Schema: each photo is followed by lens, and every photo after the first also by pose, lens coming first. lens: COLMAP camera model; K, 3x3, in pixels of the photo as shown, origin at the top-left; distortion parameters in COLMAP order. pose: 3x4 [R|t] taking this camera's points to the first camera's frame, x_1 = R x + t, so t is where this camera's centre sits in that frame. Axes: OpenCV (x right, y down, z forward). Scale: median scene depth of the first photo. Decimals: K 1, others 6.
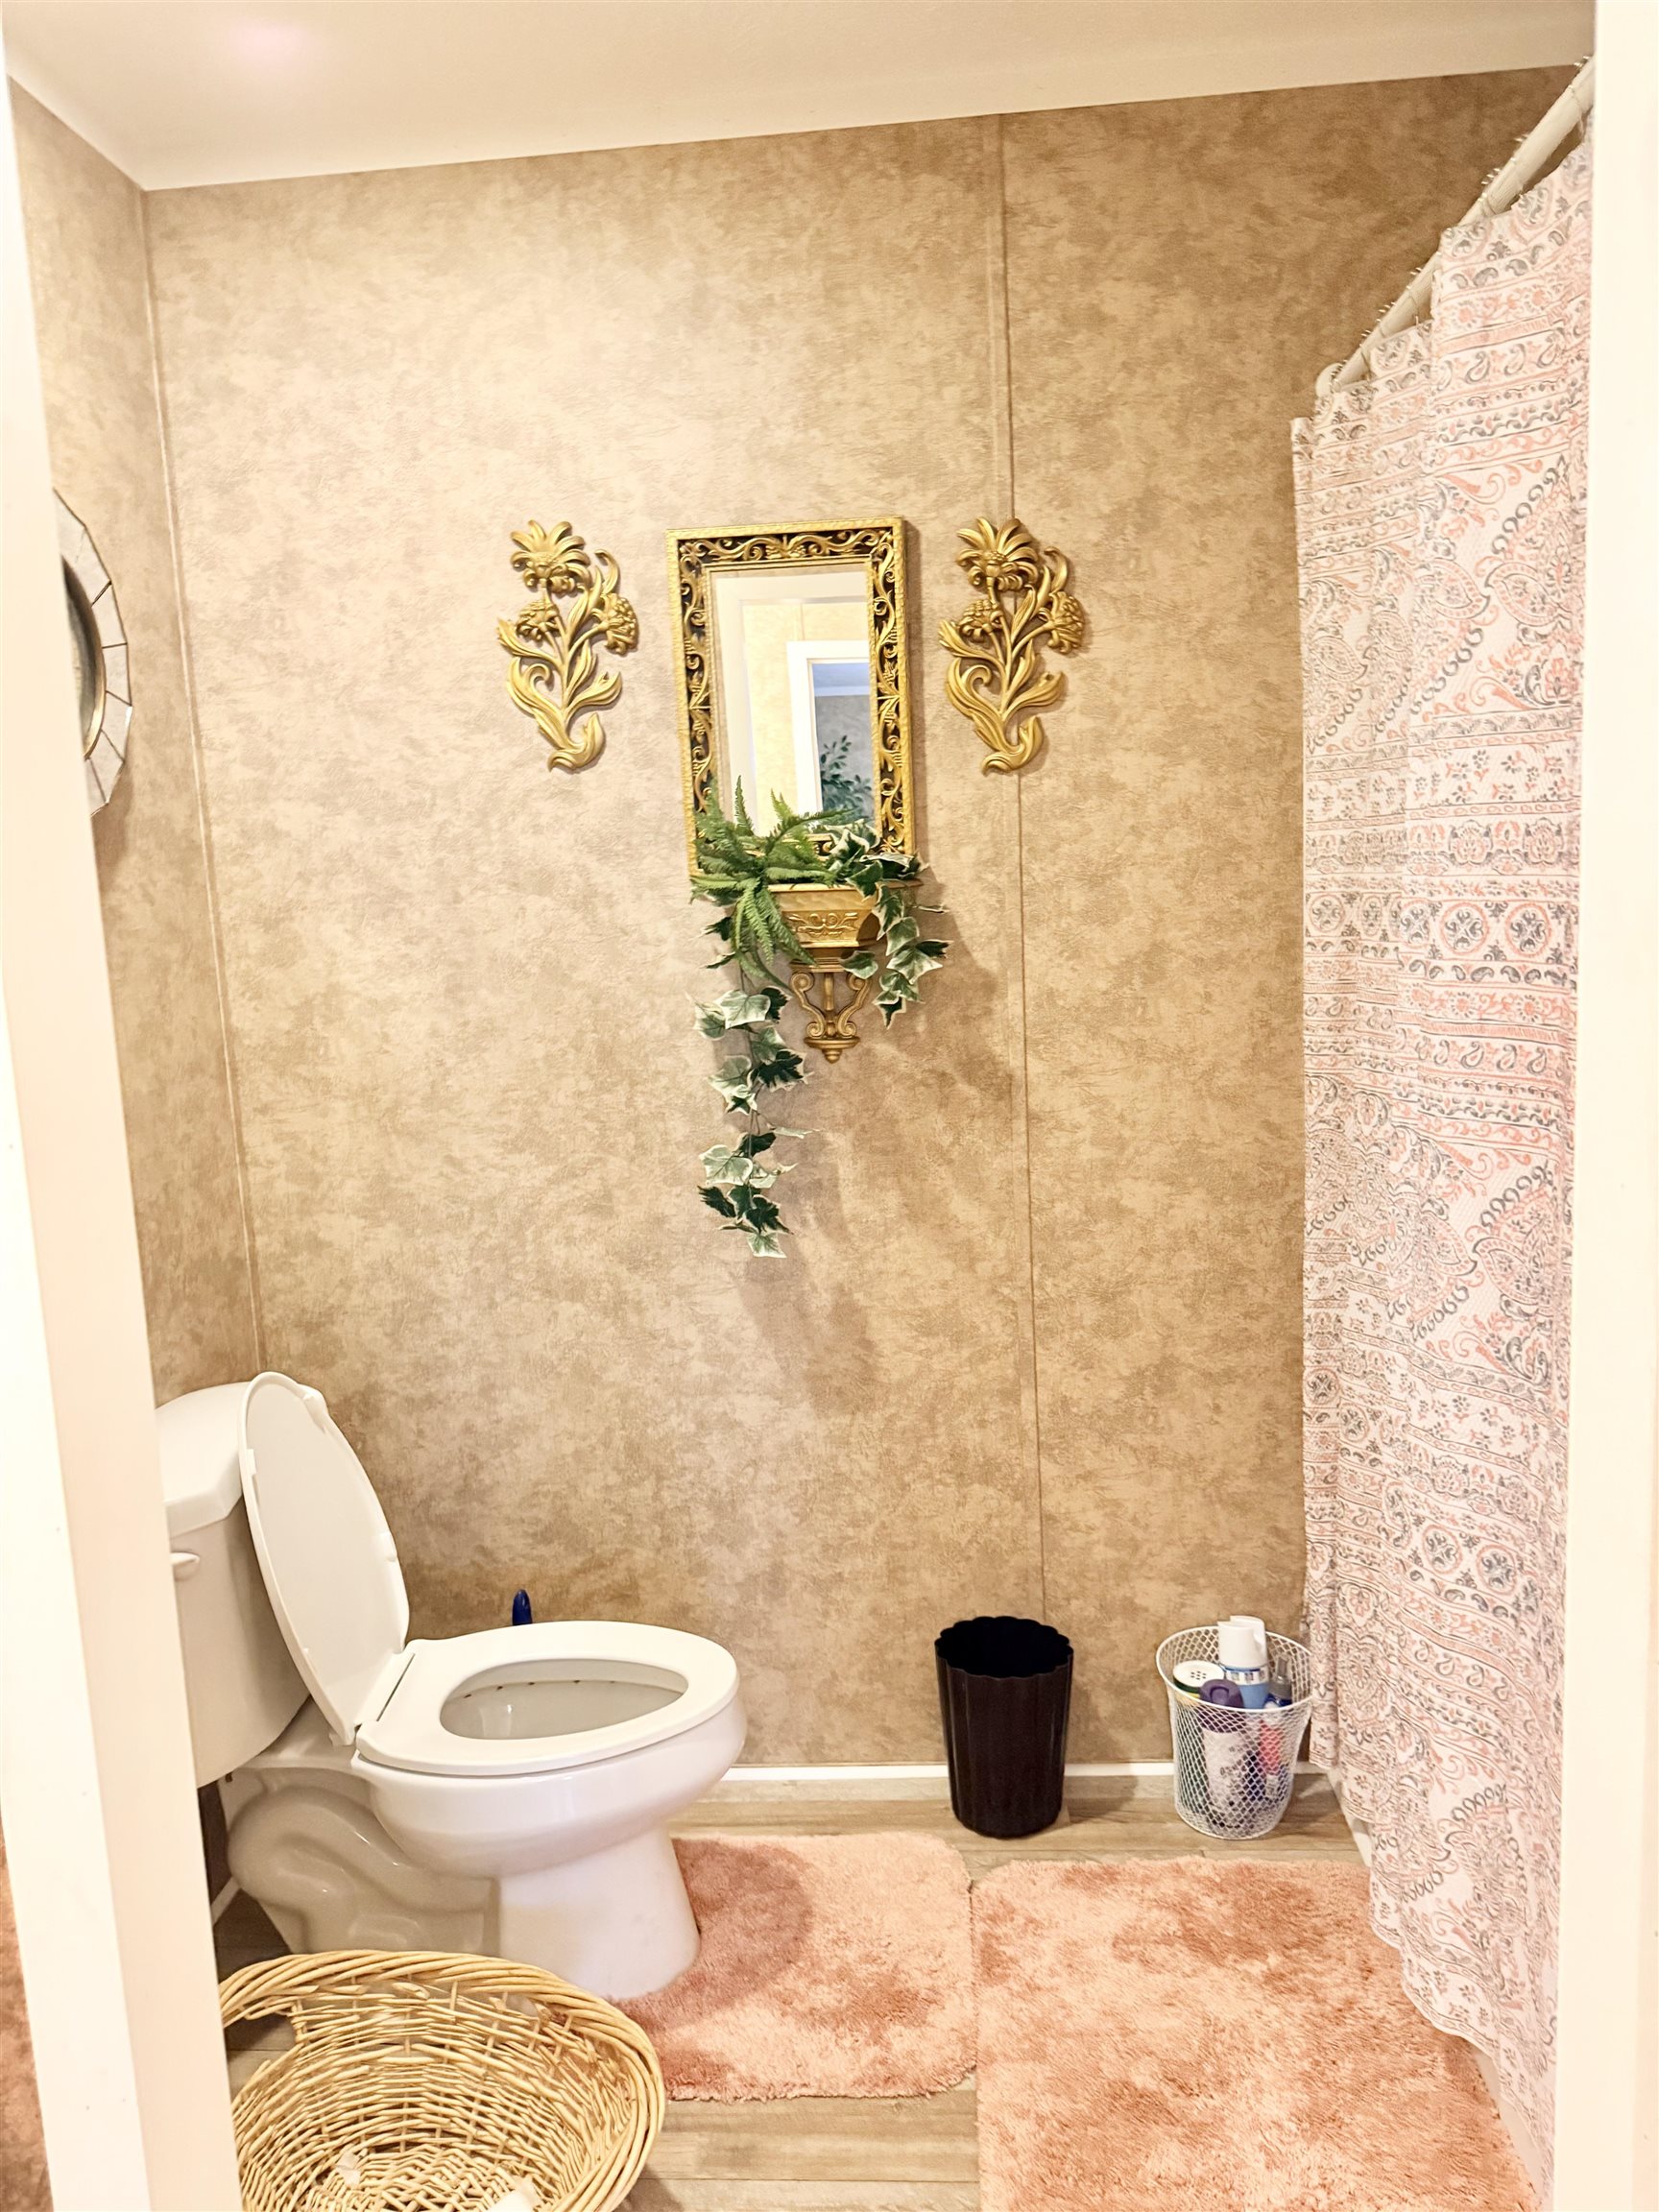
lens RADIAL K [[1559.3, 0, 839.8], [0, 1559.3, 1104.3], [0, 0, 1]] dist [0.046602, -0.058077]
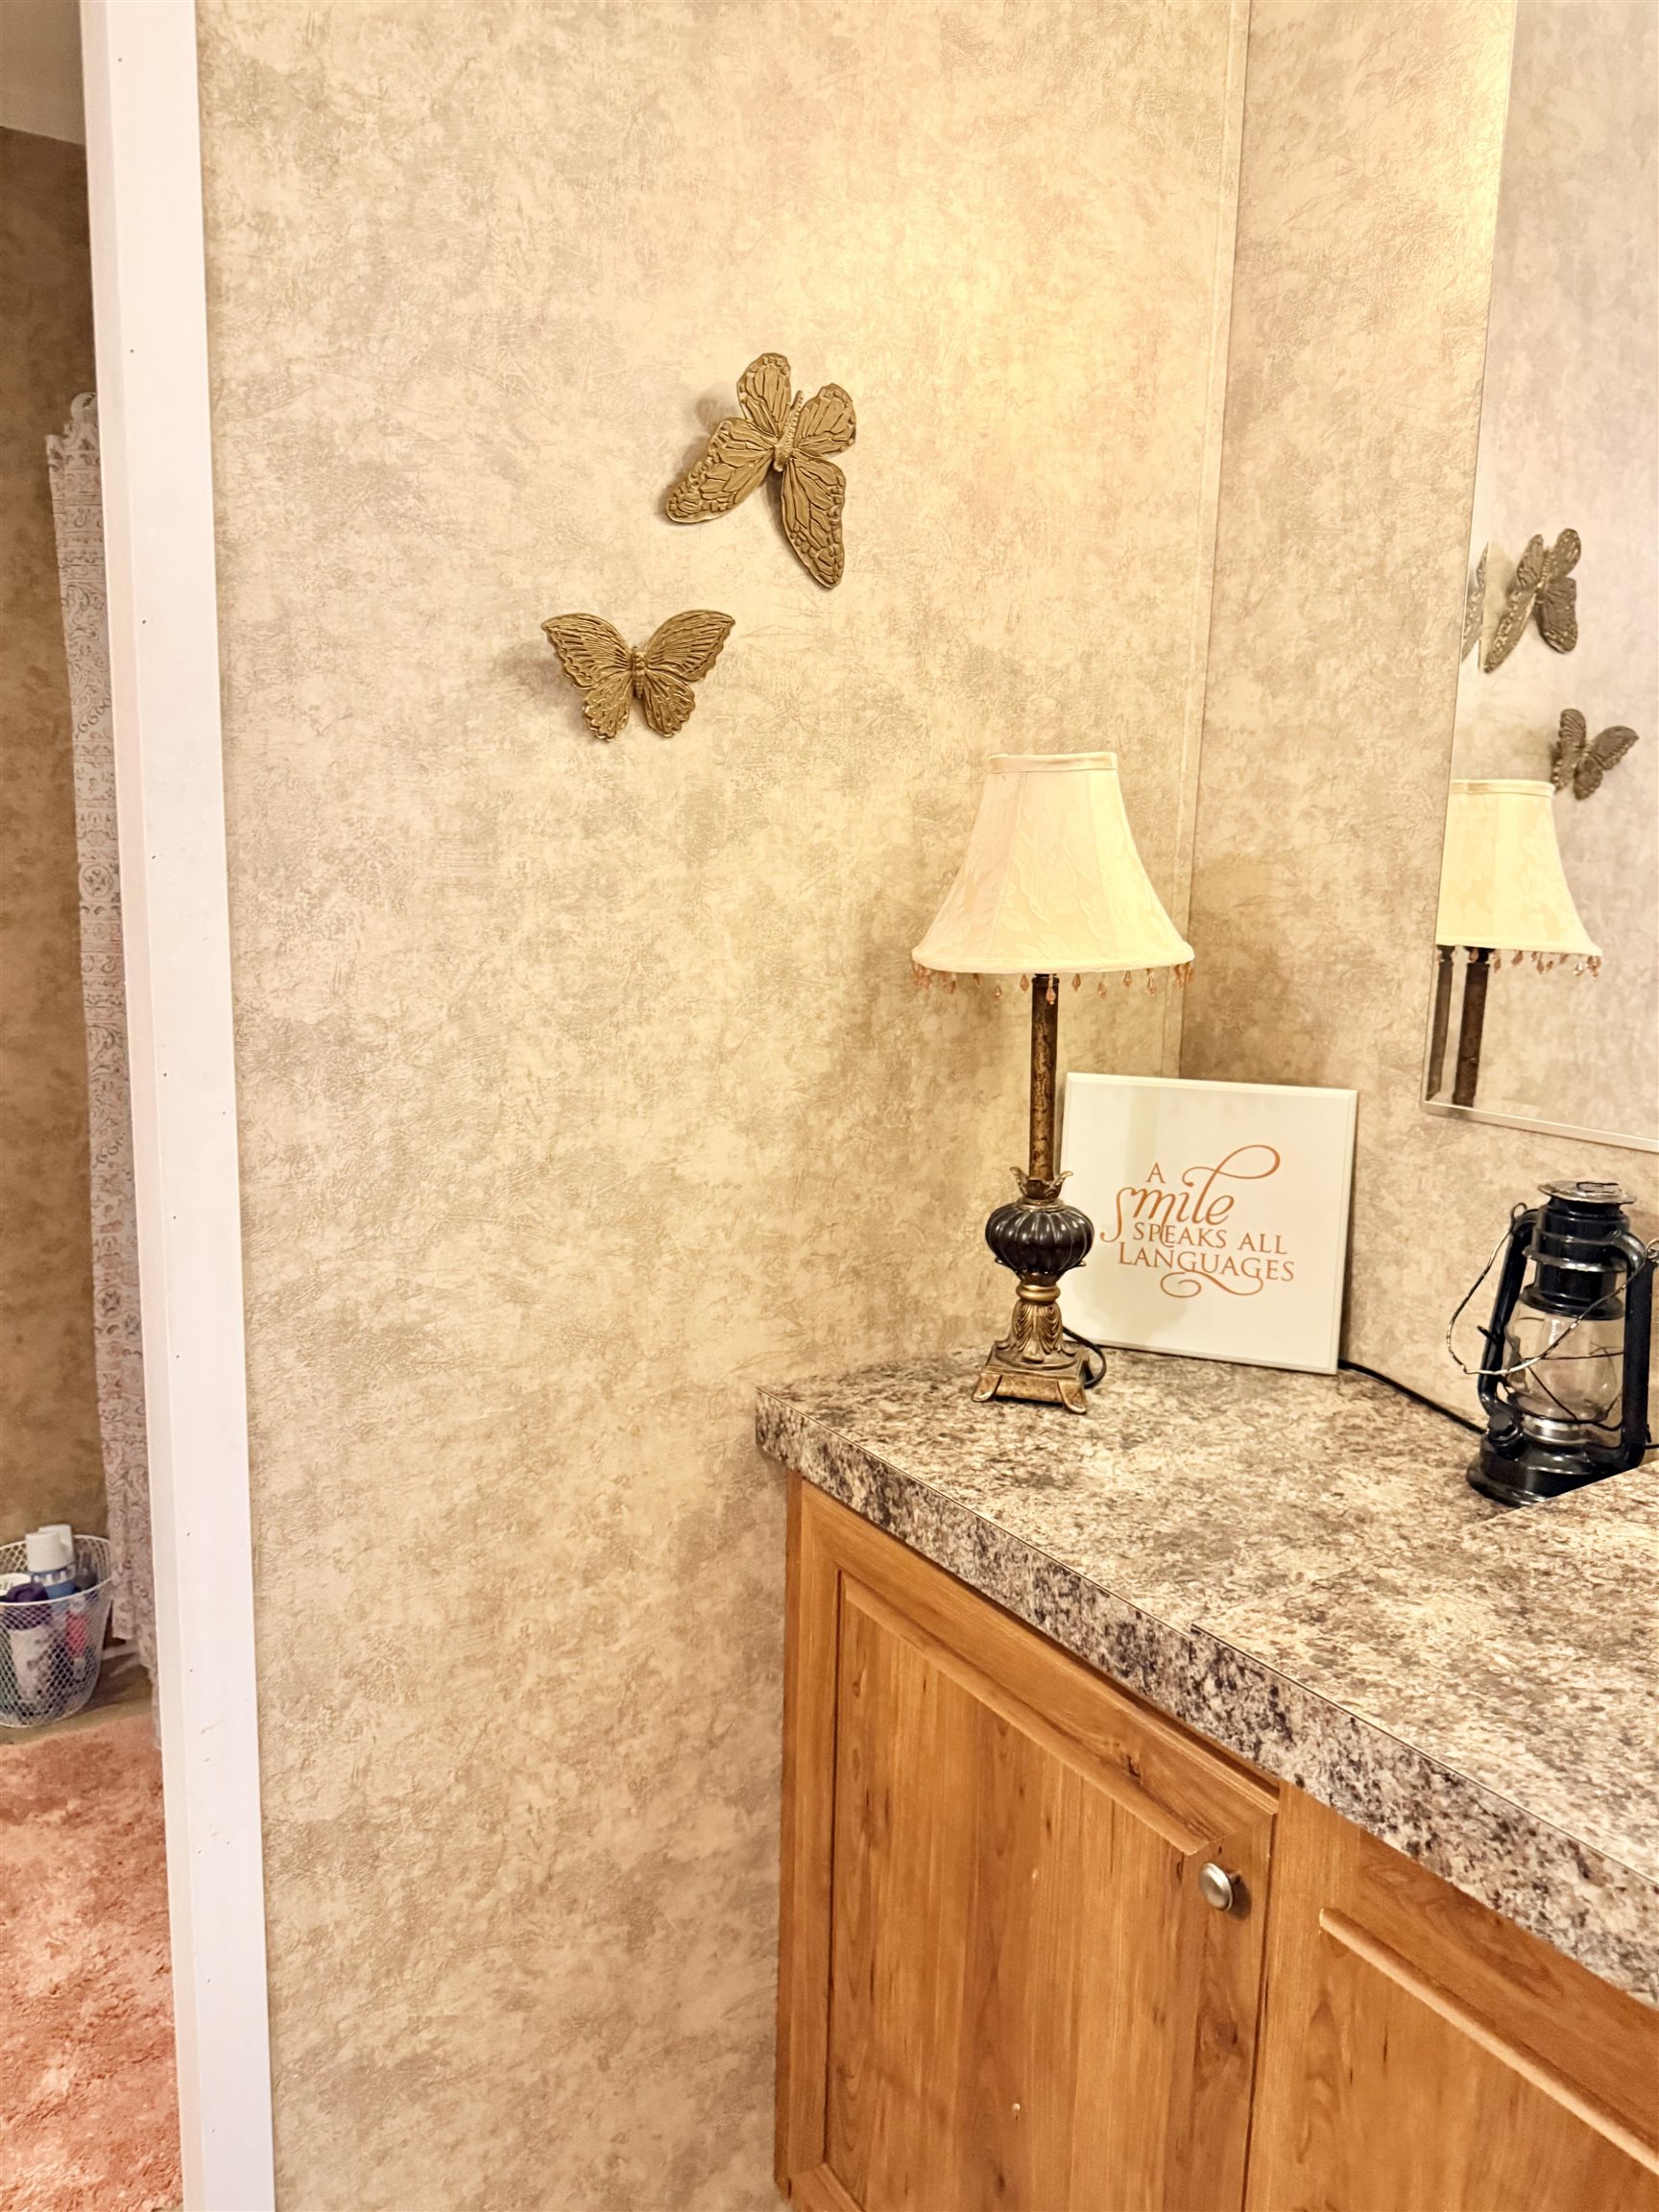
lens RADIAL K [[1559.3, 0, 806.7], [0, 1559.3, 1106.9], [0, 0, 1]] dist [0.046602, -0.058077]
pose [[0.795319, -0.033308, 0.605275, 0.024598], [0.025673, 0.999444, 0.021266, 0.027761], [-0.605647, -0.001374, 0.795732, -0.199305]]
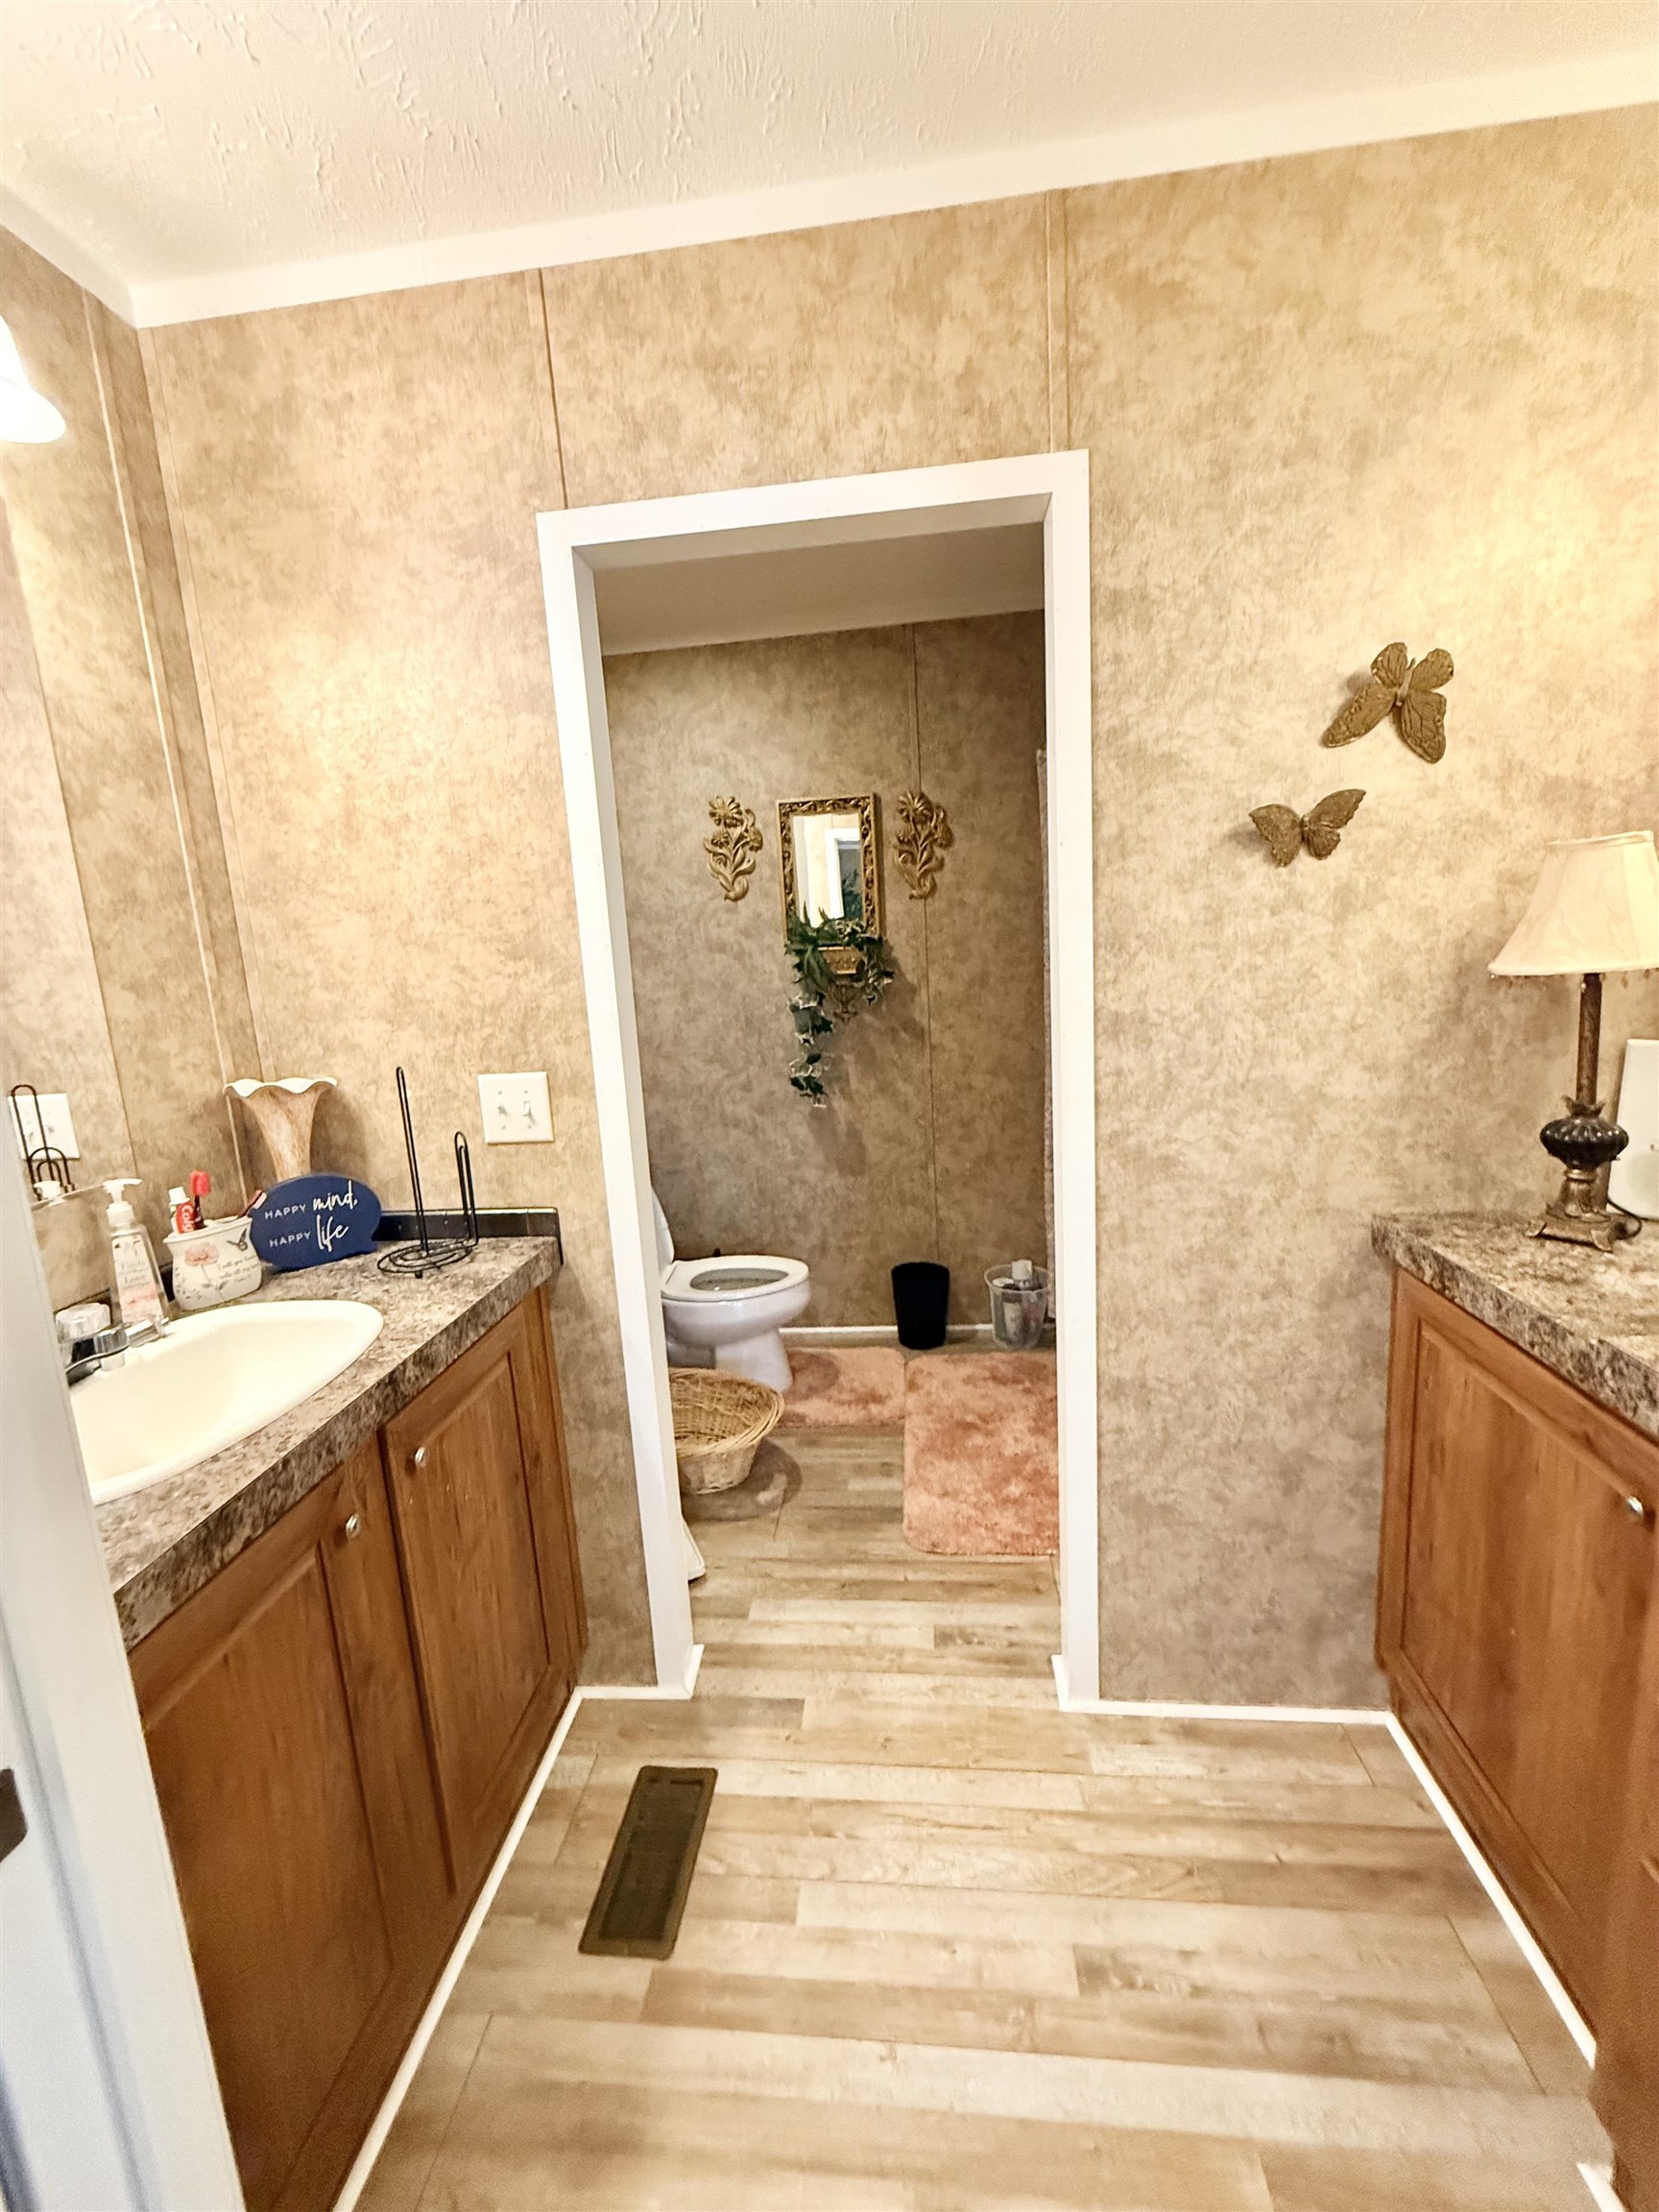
lens RADIAL K [[883.7, 0, 824.5], [0, 883.7, 1096.8], [0, 0, 1]] dist [-0.001704, 0.000648]
pose [[0.999369, -0.006605, -0.034901, 0.008970], [0.007527, 0.999625, 0.026337, 0.049374], [0.034714, -0.026583, 0.999044, -0.342535]]
